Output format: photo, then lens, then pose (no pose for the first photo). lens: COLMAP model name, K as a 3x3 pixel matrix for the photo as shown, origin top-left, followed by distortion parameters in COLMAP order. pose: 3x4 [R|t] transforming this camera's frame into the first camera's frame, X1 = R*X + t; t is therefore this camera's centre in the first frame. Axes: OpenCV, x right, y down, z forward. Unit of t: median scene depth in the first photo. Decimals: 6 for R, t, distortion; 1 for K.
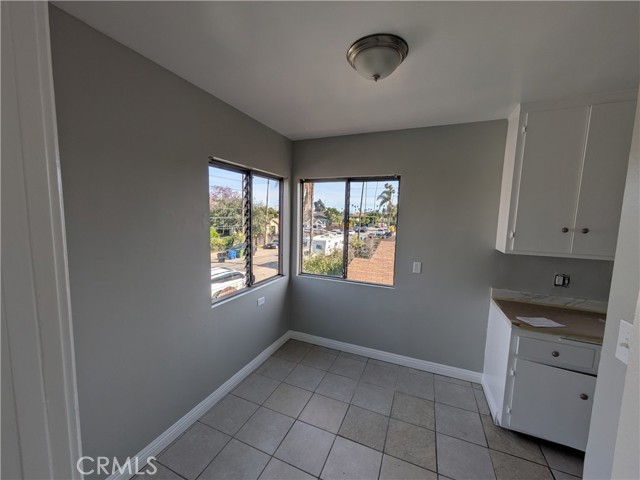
lens RADIAL K [[252.7, 0, 318.0], [0, 252.7, 242.3], [0, 0, 1]] dist [0.000475, 0.000242]
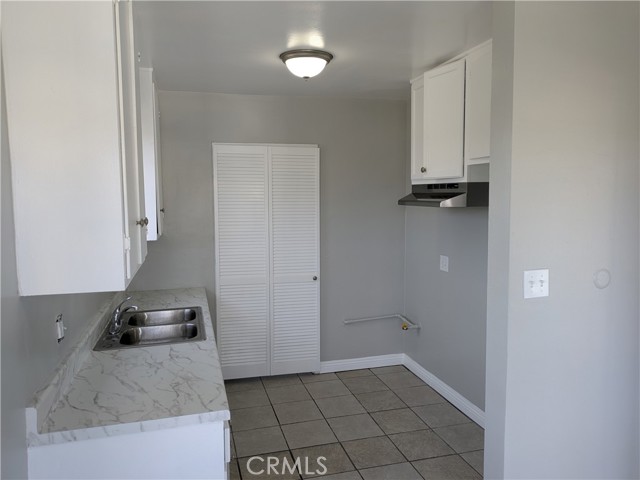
lens RADIAL K [[473.4, 0, 320.0], [0, 473.4, 240.0], [0, 0, 1]] dist [0.001134, -0.000699]
pose [[-0.630647, -0.089876, 0.770848, -0.030425], [0.072830, 0.982034, 0.174083, -0.136145], [-0.772645, 0.165926, -0.612771, 1.152201]]
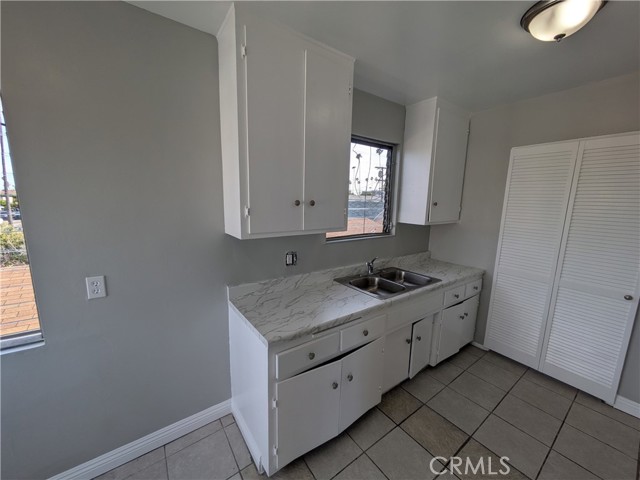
lens RADIAL K [[252.7, 0, 318.0], [0, 252.7, 242.3], [0, 0, 1]] dist [0.000475, 0.000242]
pose [[0.506974, -0.159904, 0.846999, 0.251697], [0.077259, 0.987117, 0.140113, -0.027997], [-0.858492, -0.005595, 0.512797, 0.452099]]
